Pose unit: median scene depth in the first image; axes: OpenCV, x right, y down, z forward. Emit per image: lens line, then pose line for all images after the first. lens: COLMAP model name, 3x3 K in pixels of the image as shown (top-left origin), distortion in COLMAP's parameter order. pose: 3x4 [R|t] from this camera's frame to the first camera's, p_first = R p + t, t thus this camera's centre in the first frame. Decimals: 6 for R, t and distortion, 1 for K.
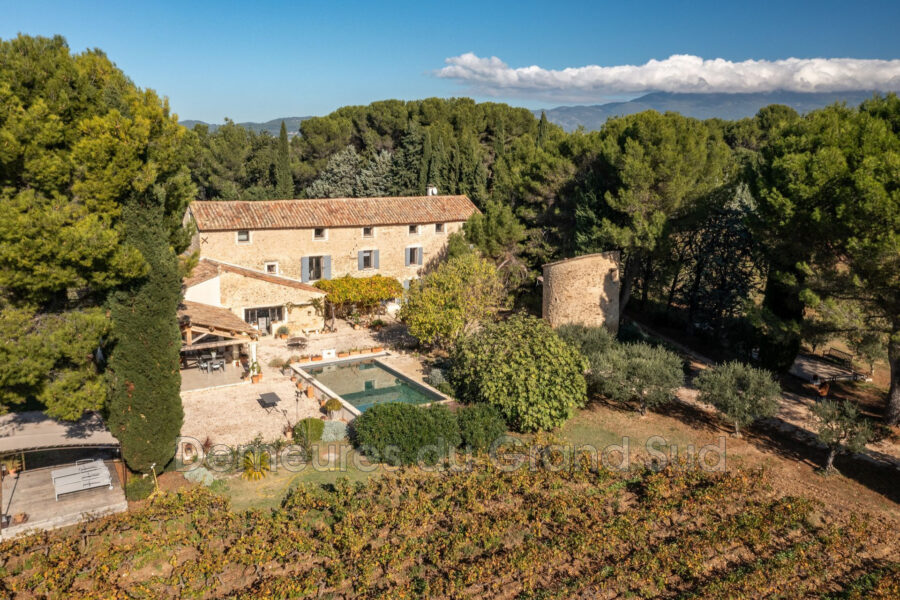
lens RADIAL K [[691.2, 0, 450.0], [0, 691.2, 300.0], [0, 0, 1]] dist [0.009515, 0.008072]
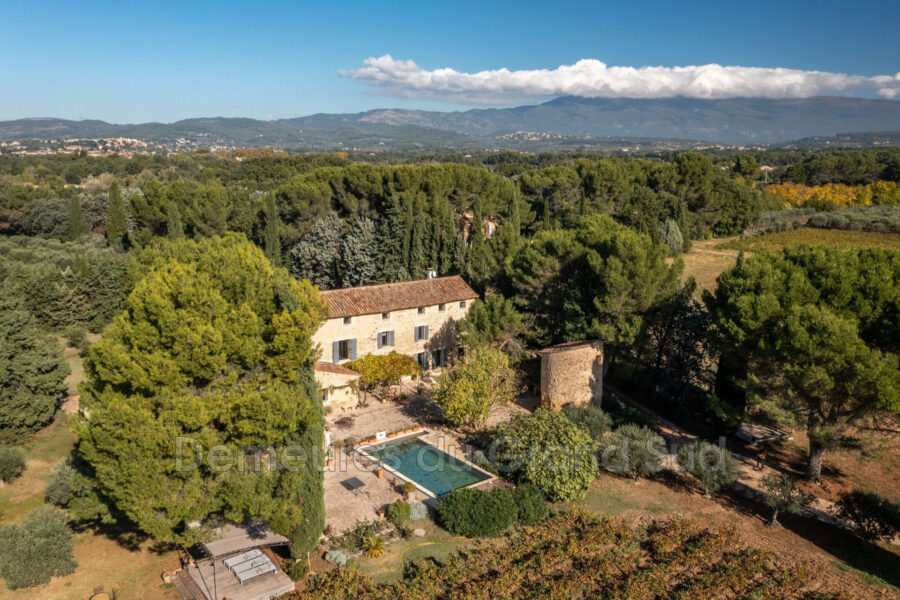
lens RADIAL K [[691.2, 0, 450.0], [0, 691.2, 300.0], [0, 0, 1]] dist [0.009515, 0.008072]
pose [[0.992890, -0.018410, 0.117602, -0.187682], [0.018959, 0.999814, -0.003549, -0.151963], [-0.117515, 0.005753, 0.993054, -0.232645]]
